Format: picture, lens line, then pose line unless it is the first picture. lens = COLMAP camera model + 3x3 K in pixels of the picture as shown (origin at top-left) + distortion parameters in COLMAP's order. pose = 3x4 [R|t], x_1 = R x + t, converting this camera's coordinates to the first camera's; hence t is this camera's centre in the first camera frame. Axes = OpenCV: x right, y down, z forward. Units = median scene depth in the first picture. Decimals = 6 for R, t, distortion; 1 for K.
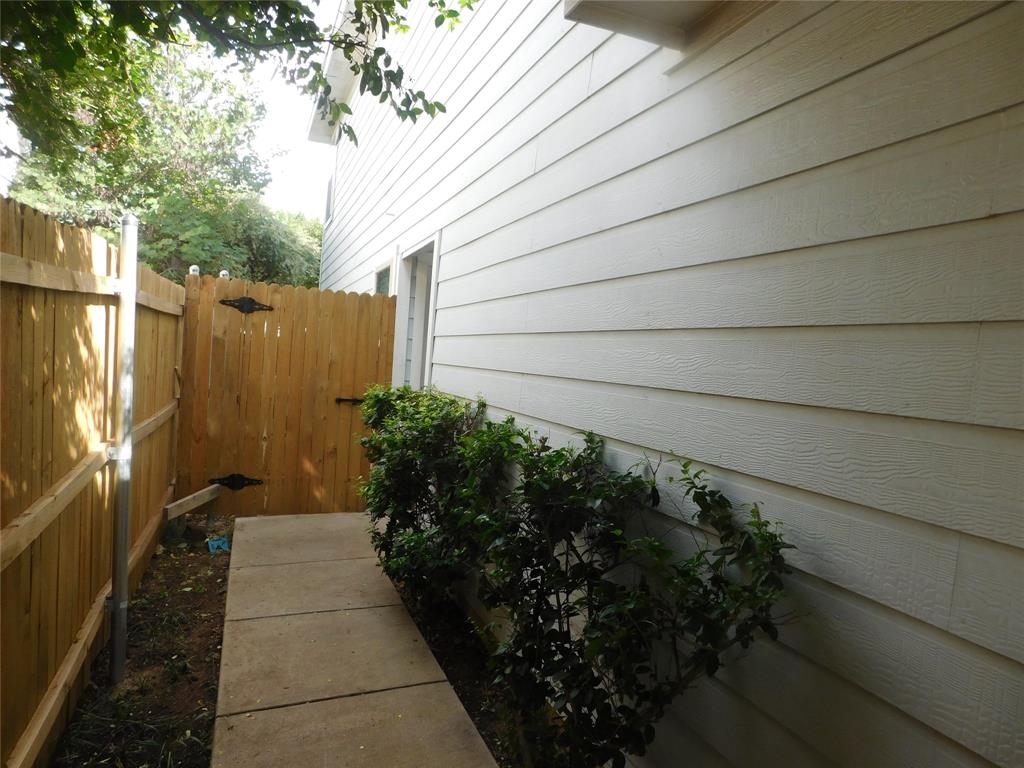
lens RADIAL K [[677.0, 0, 510.2], [0, 677.0, 383.8], [0, 0, 1]] dist [-0.053506, 0.037193]
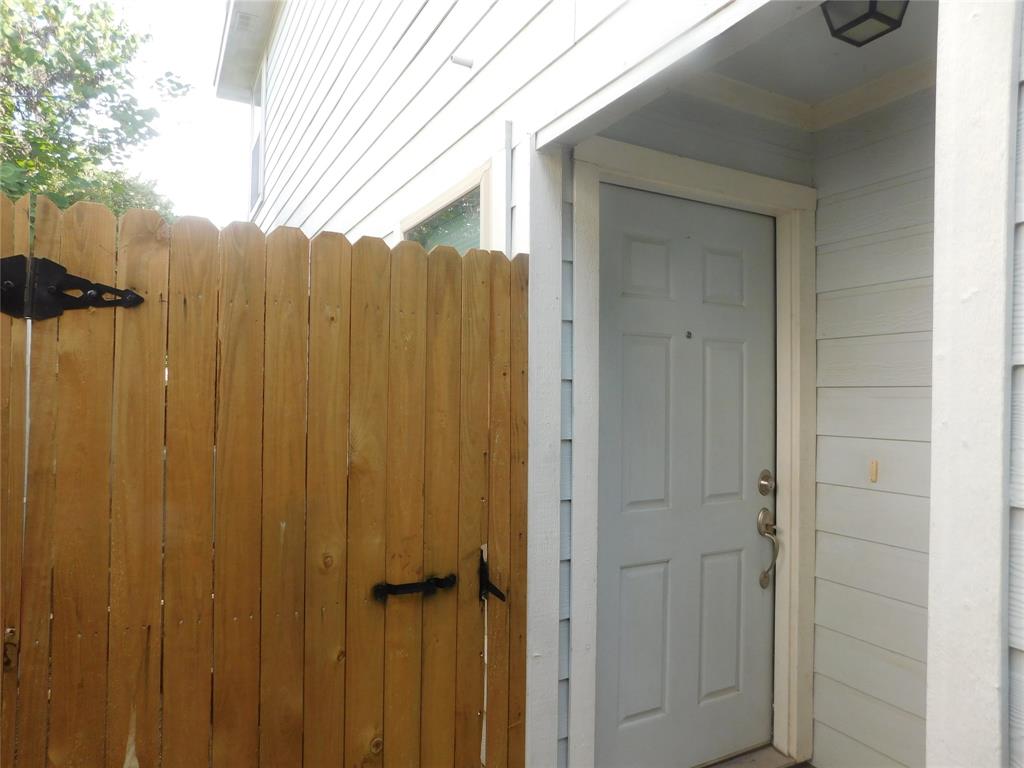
lens RADIAL K [[677.0, 0, 514.4], [0, 677.0, 387.3], [0, 0, 1]] dist [-0.053506, 0.037193]
pose [[0.990321, -0.064622, 0.122837, -0.225280], [0.071053, 0.996282, -0.048711, -0.049110], [-0.119233, 0.056967, 0.991231, 0.678847]]
